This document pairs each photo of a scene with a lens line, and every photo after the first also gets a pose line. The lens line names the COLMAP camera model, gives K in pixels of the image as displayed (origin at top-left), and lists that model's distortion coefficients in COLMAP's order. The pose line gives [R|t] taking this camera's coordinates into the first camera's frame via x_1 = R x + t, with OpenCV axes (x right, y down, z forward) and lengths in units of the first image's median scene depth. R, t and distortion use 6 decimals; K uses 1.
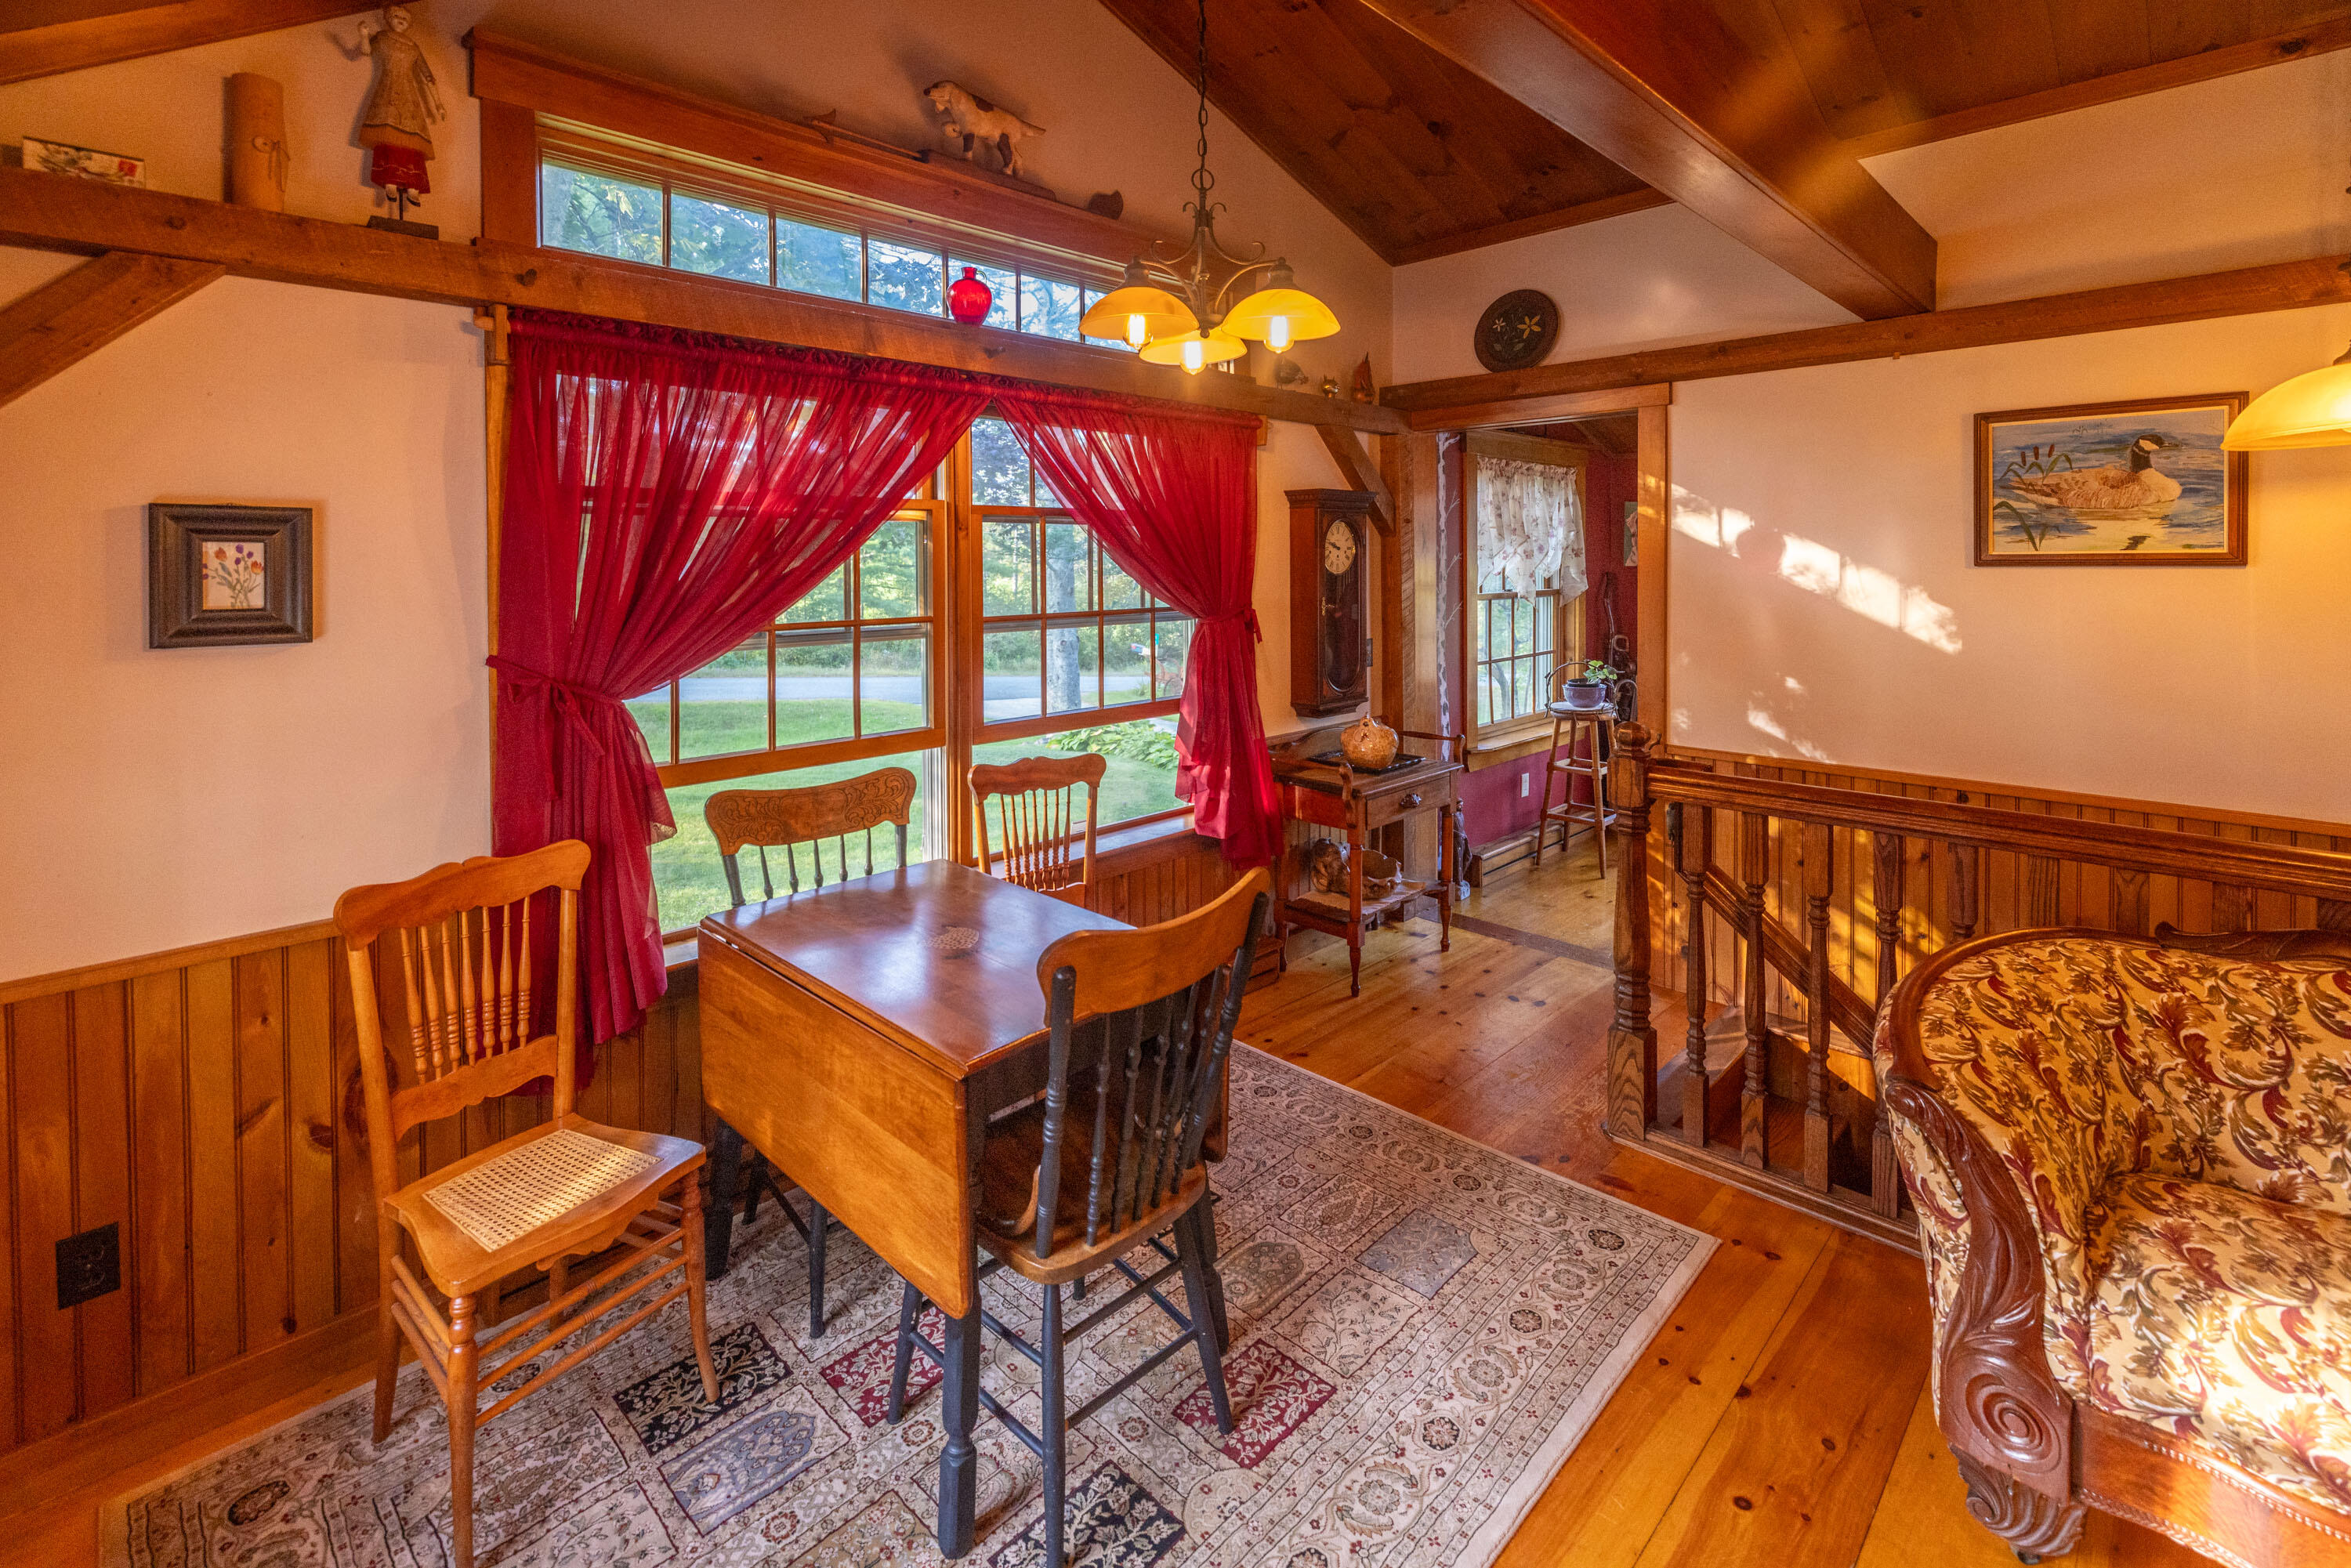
lens RADIAL K [[1081.8, 0, 1084.4], [0, 1081.8, 780.3], [0, 0, 1]] dist [0.001003, -0.000119]
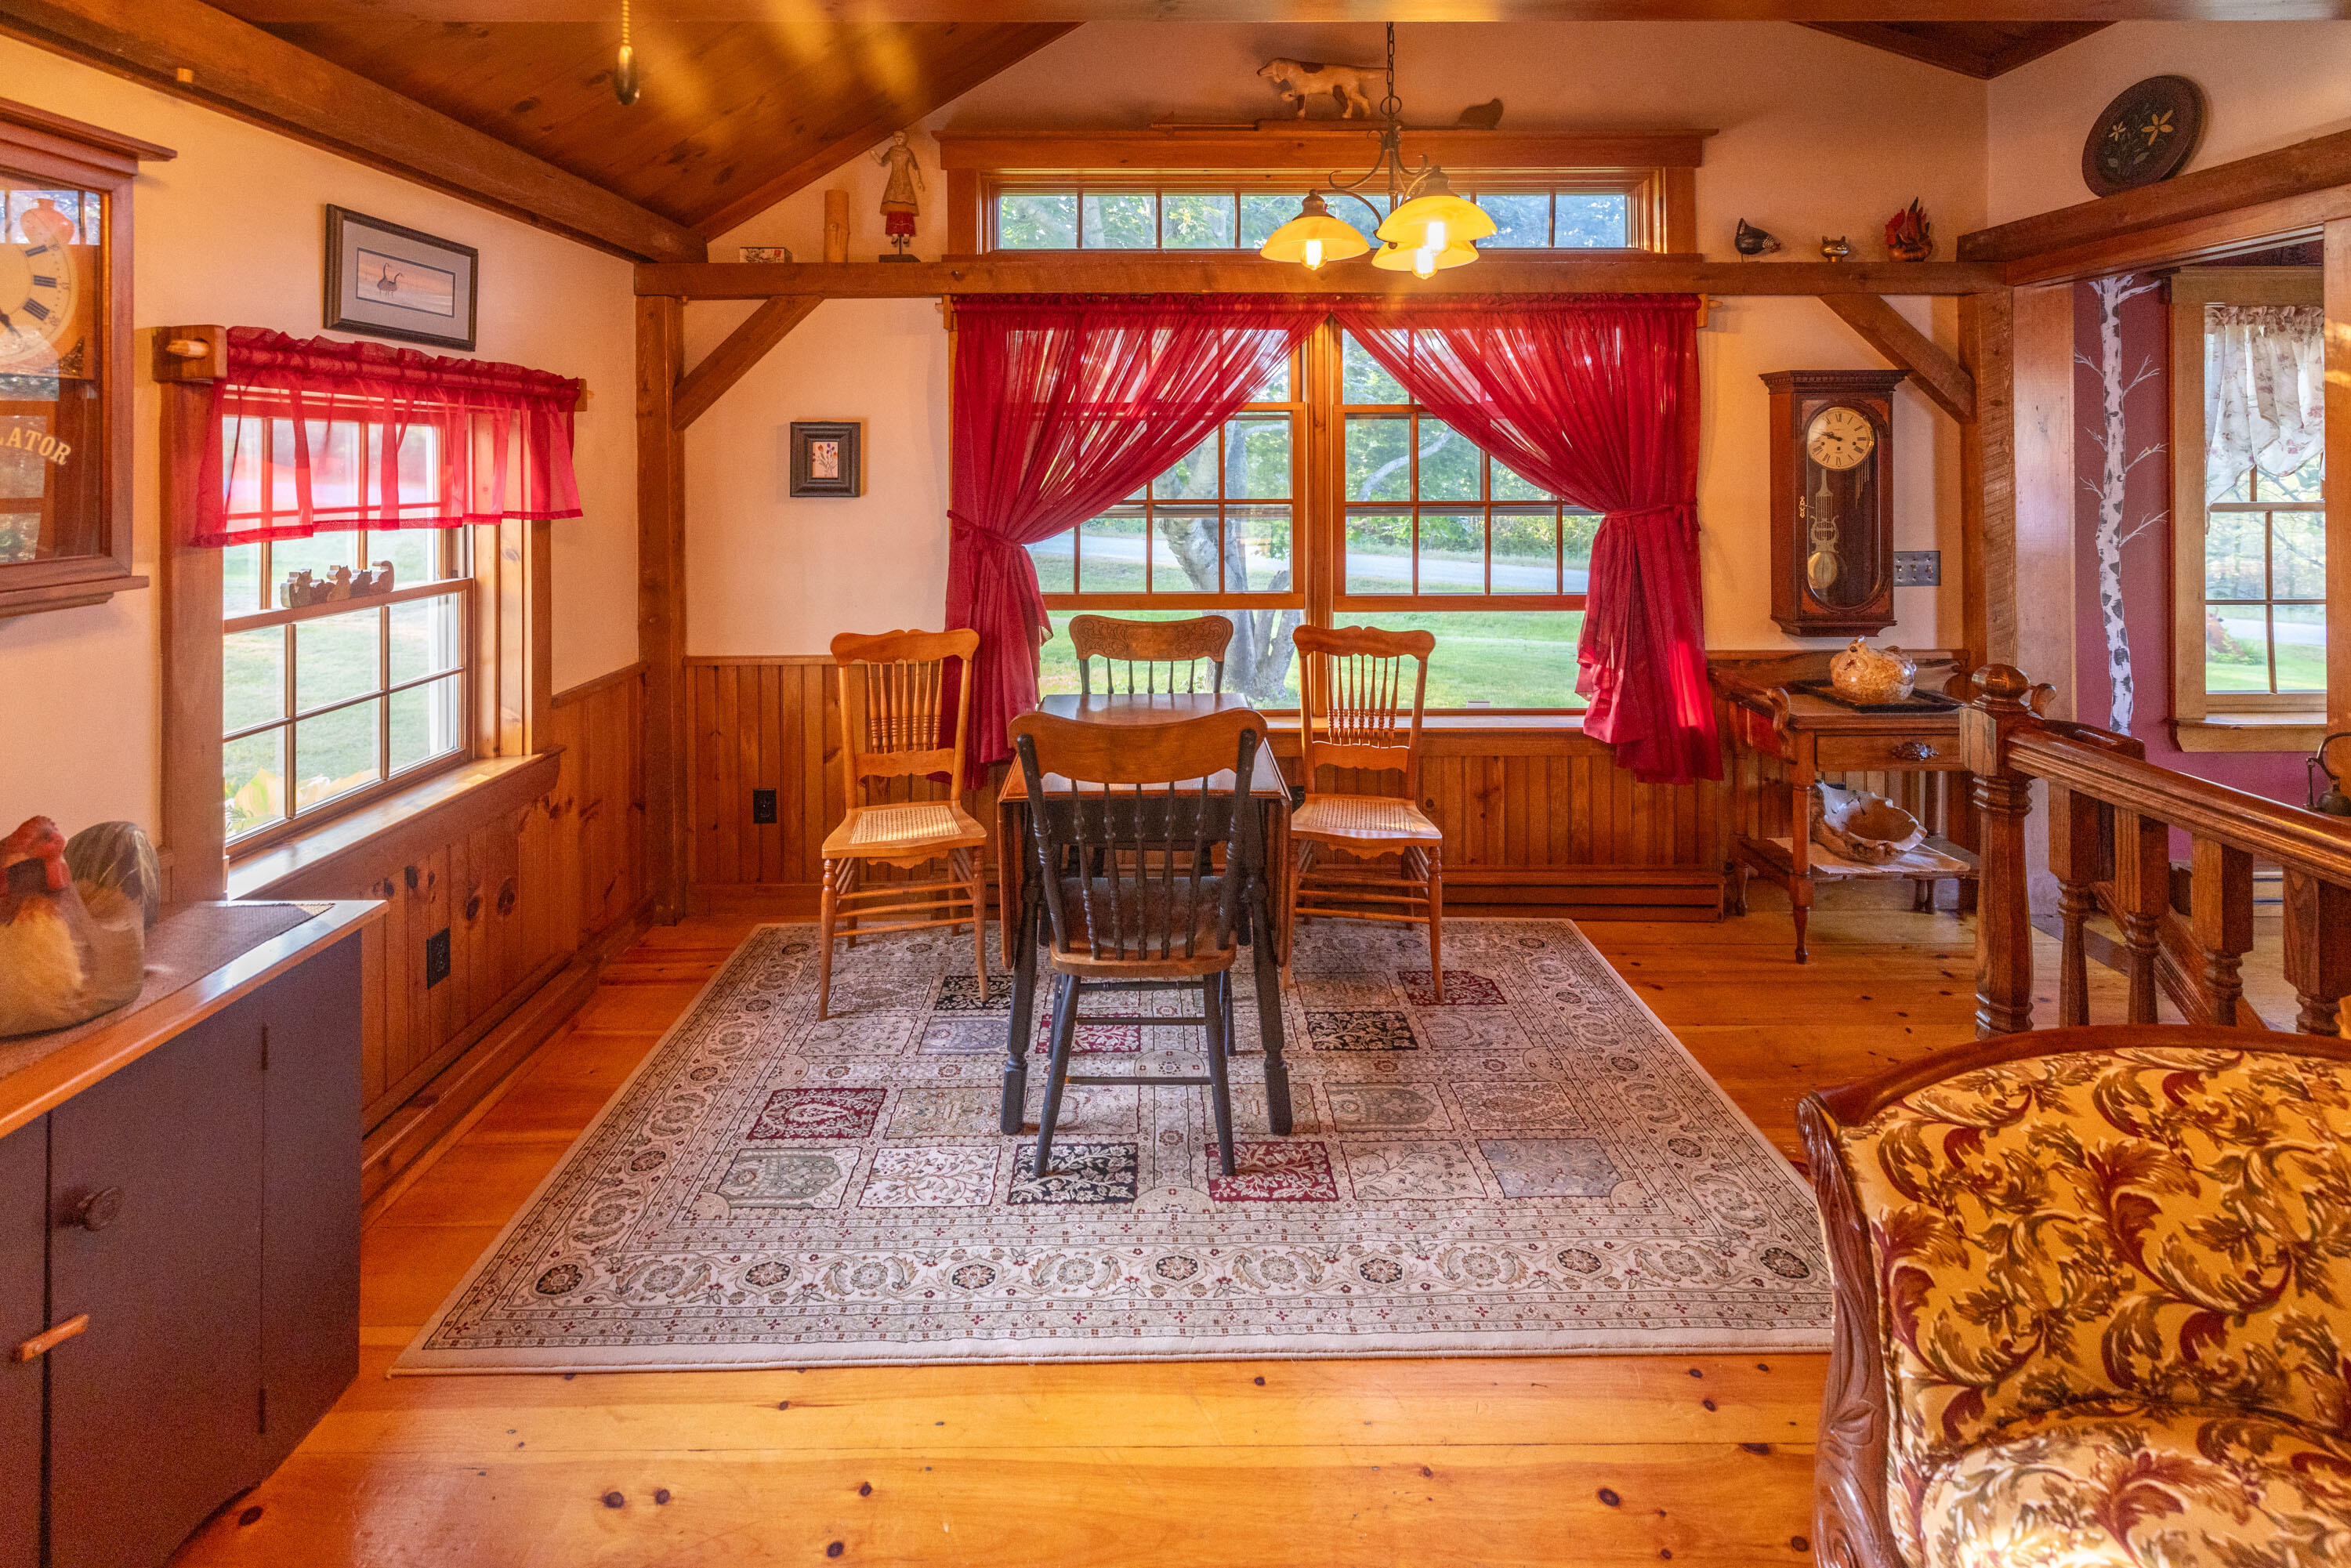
lens RADIAL K [[1037.7, 0, 1170.3], [0, 1037.7, 702.9], [0, 0, 1]] dist [0.002230, 0.000433]
pose [[0.719581, 0.162441, -0.675141, 0.706476], [-0.140439, 0.986206, 0.087602, -0.011177], [0.680058, 0.031779, 0.732469, 0.078253]]
